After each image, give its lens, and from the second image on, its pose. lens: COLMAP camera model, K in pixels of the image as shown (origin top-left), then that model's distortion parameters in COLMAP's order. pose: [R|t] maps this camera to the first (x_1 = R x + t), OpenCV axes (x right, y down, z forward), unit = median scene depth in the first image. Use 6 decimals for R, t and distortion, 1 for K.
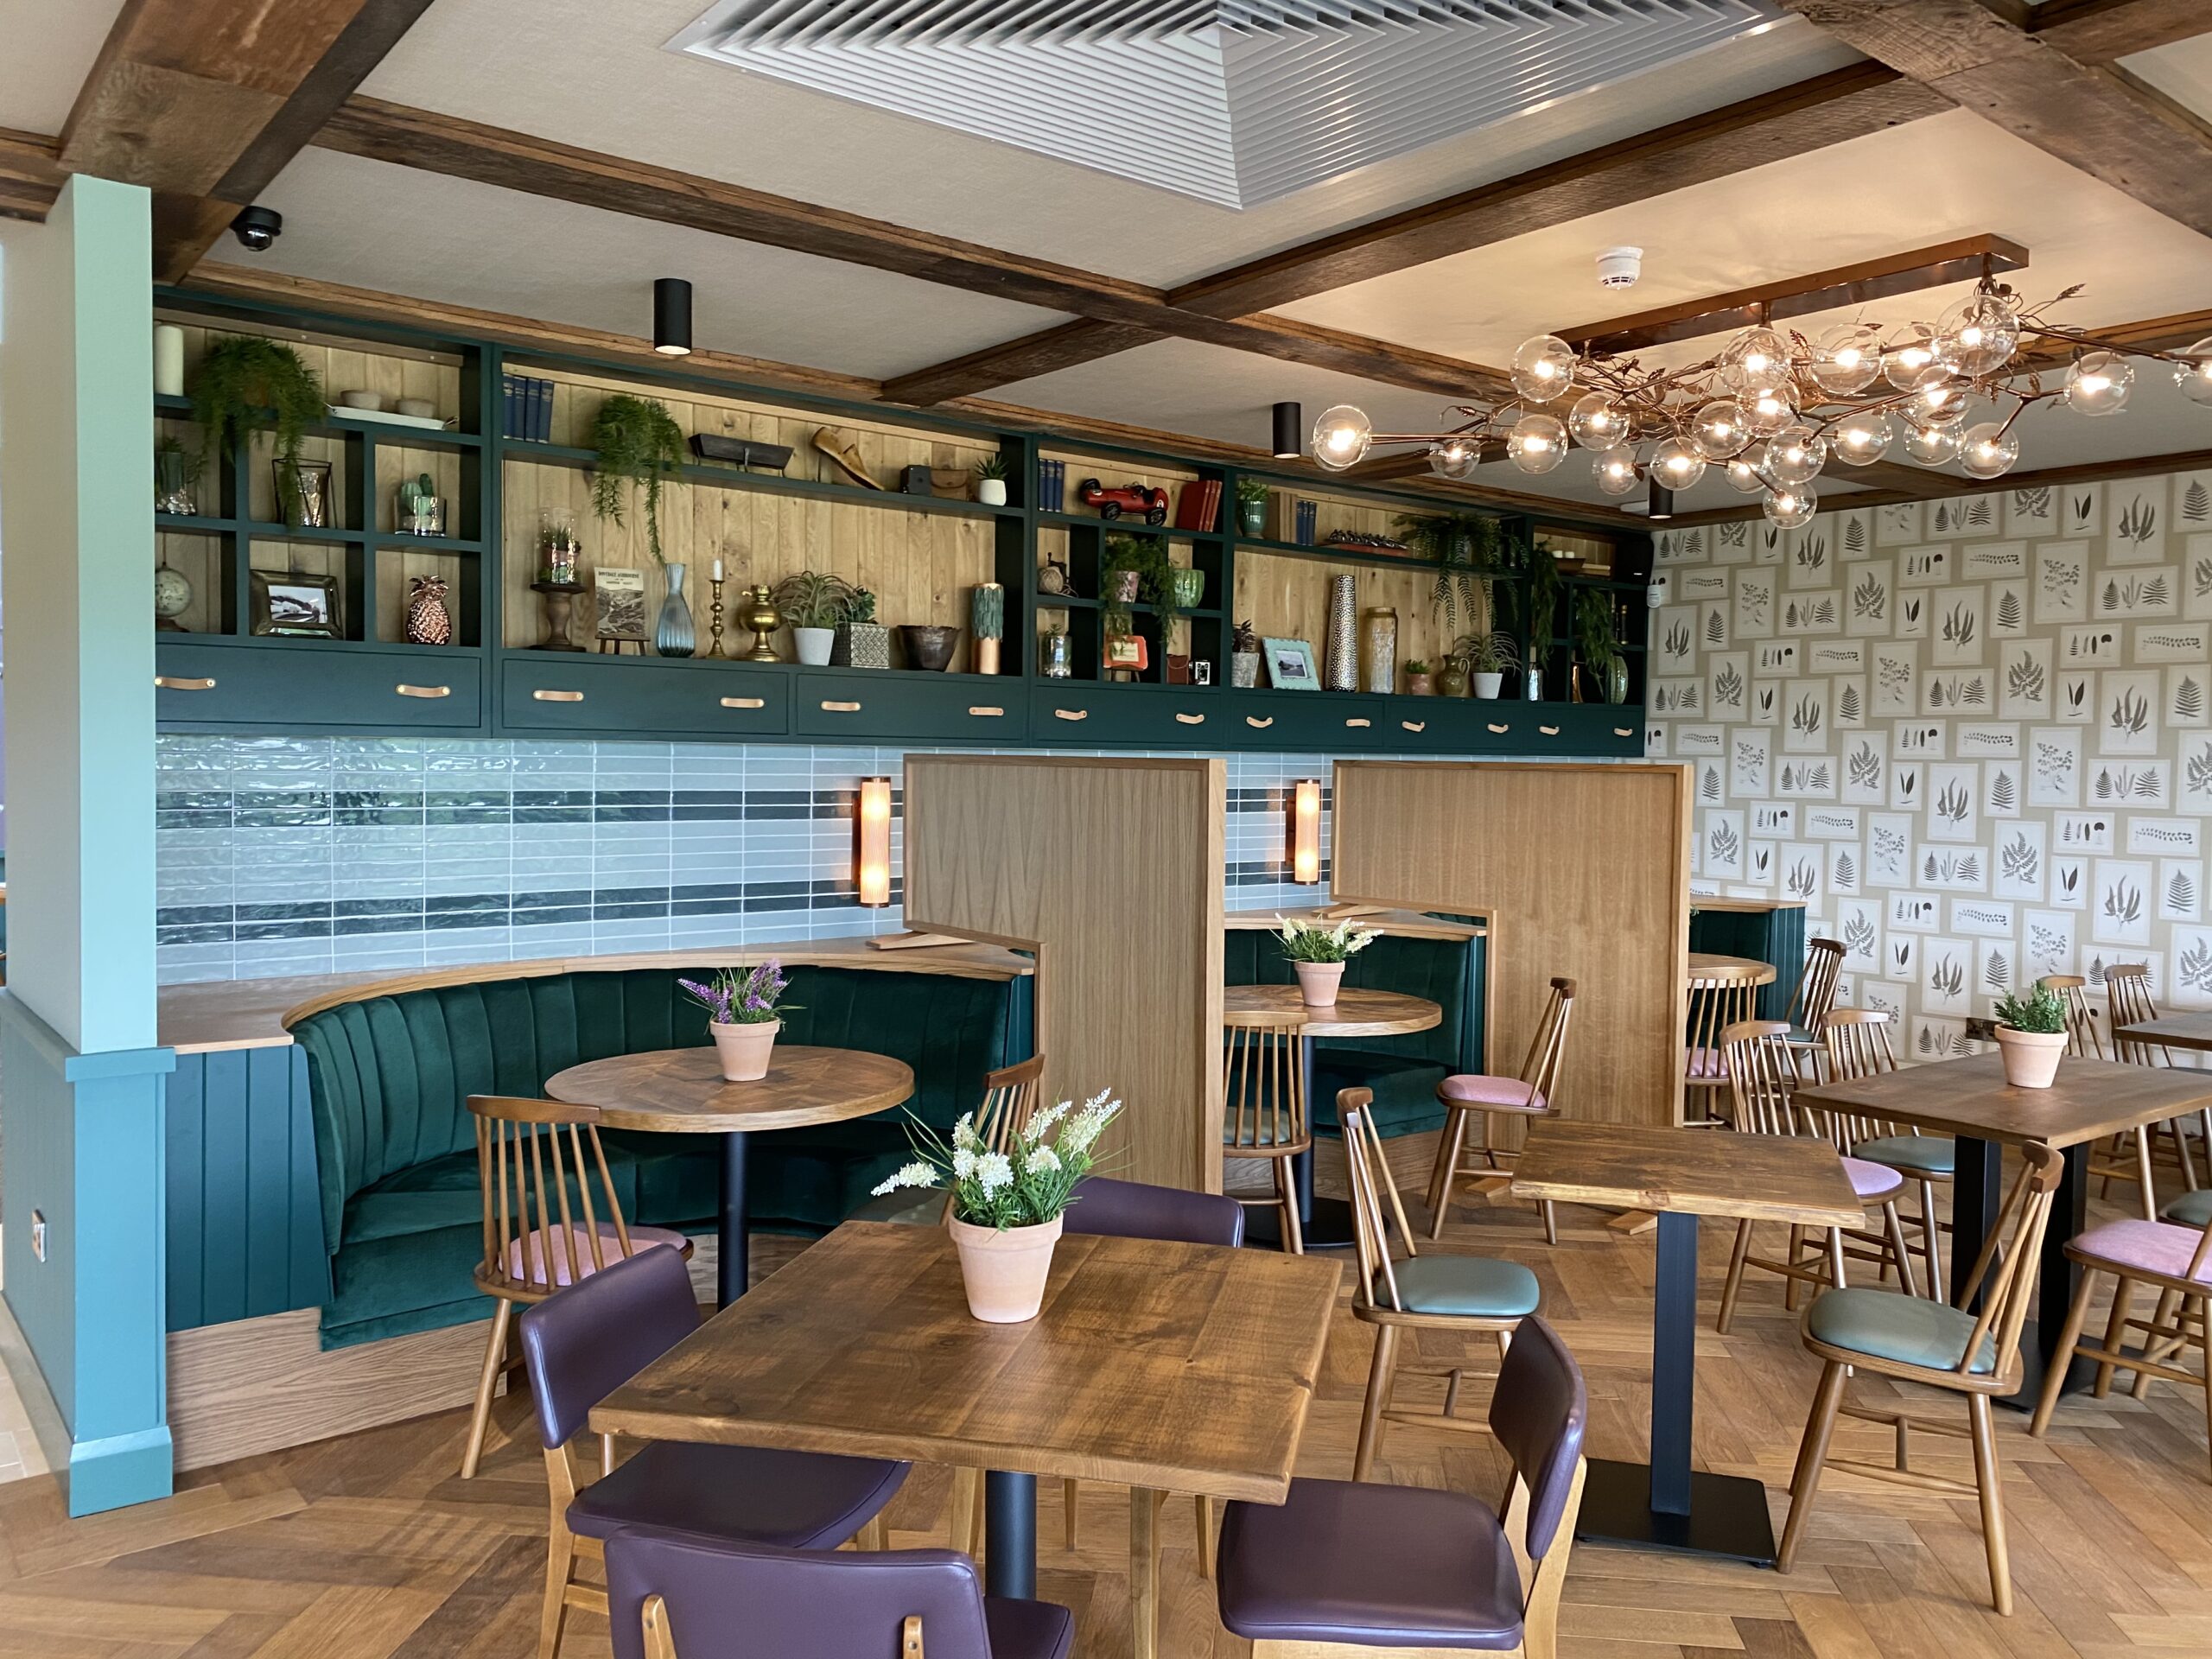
lens RADIAL K [[1661.8, 0, 1113.0], [0, 1661.8, 839.3], [0, 0, 1]] dist [0.014811, -0.031916]
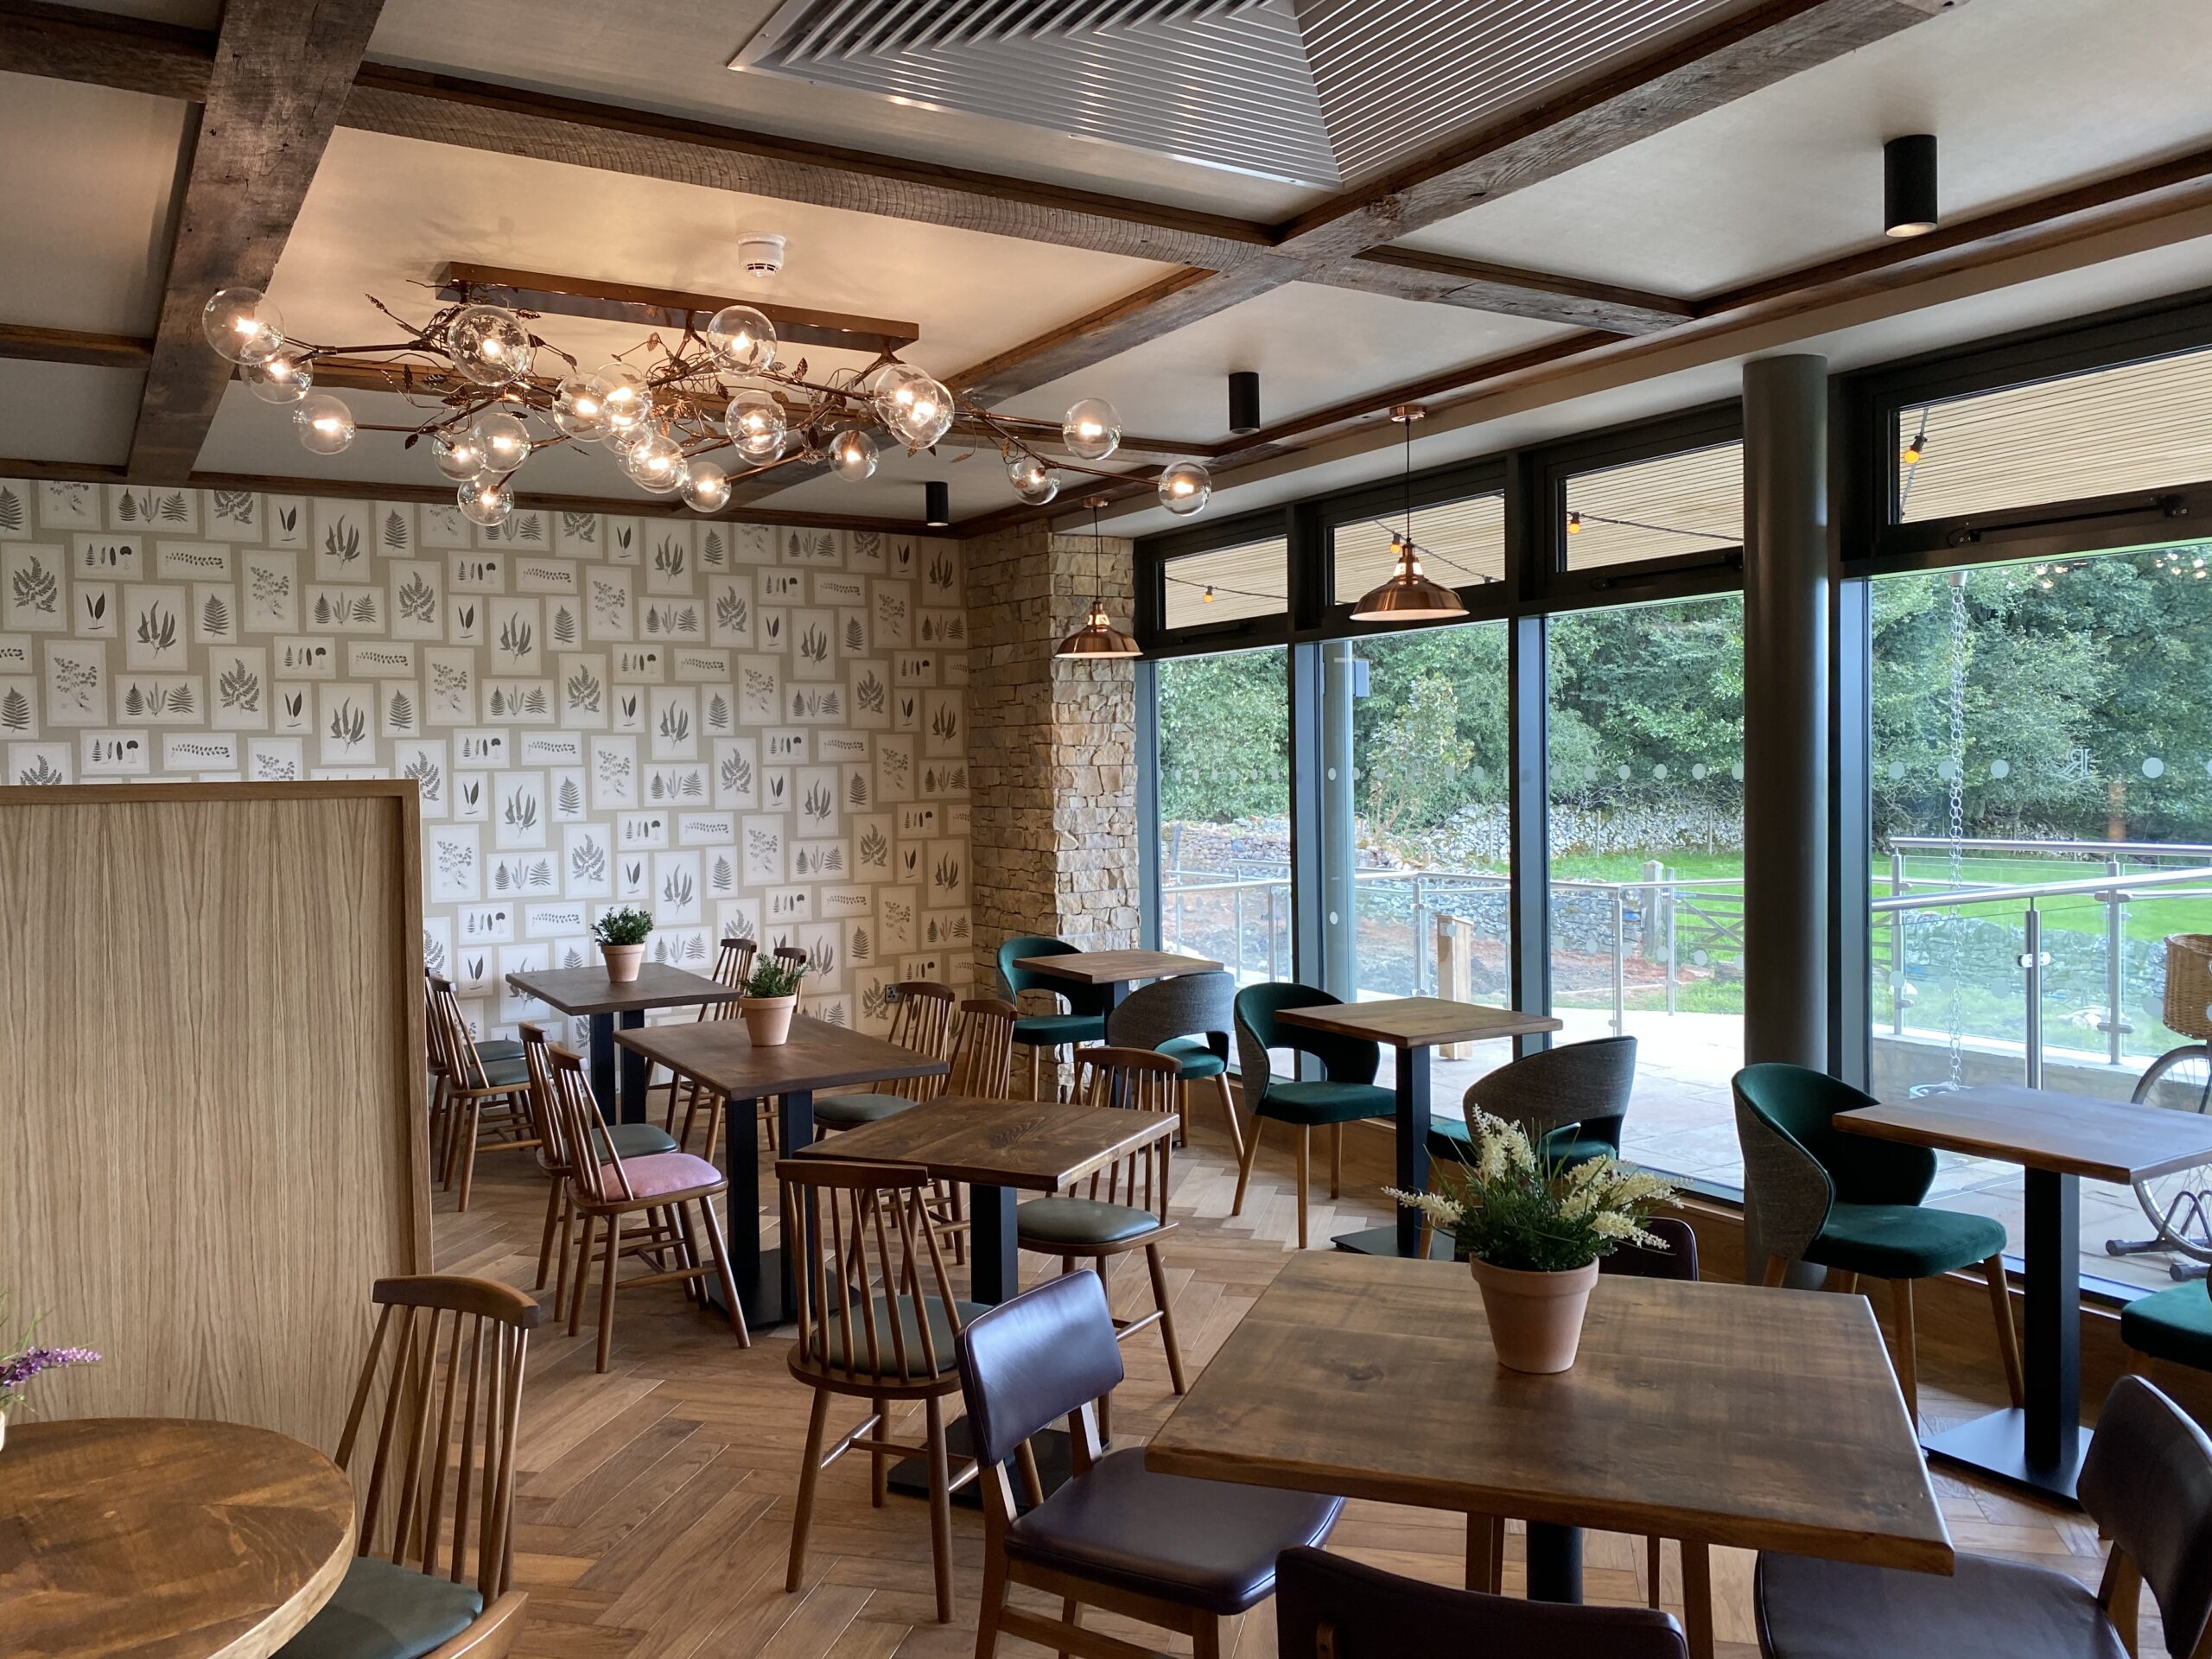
lens RADIAL K [[1661.8, 0, 1118.5], [0, 1661.8, 817.6], [0, 0, 1]] dist [0.014811, -0.031916]
pose [[0.140039, -0.046001, 0.989077, -0.450551], [0.069178, 0.996934, 0.036572, -0.029165], [-0.987726, 0.063301, 0.142792, 0.488594]]
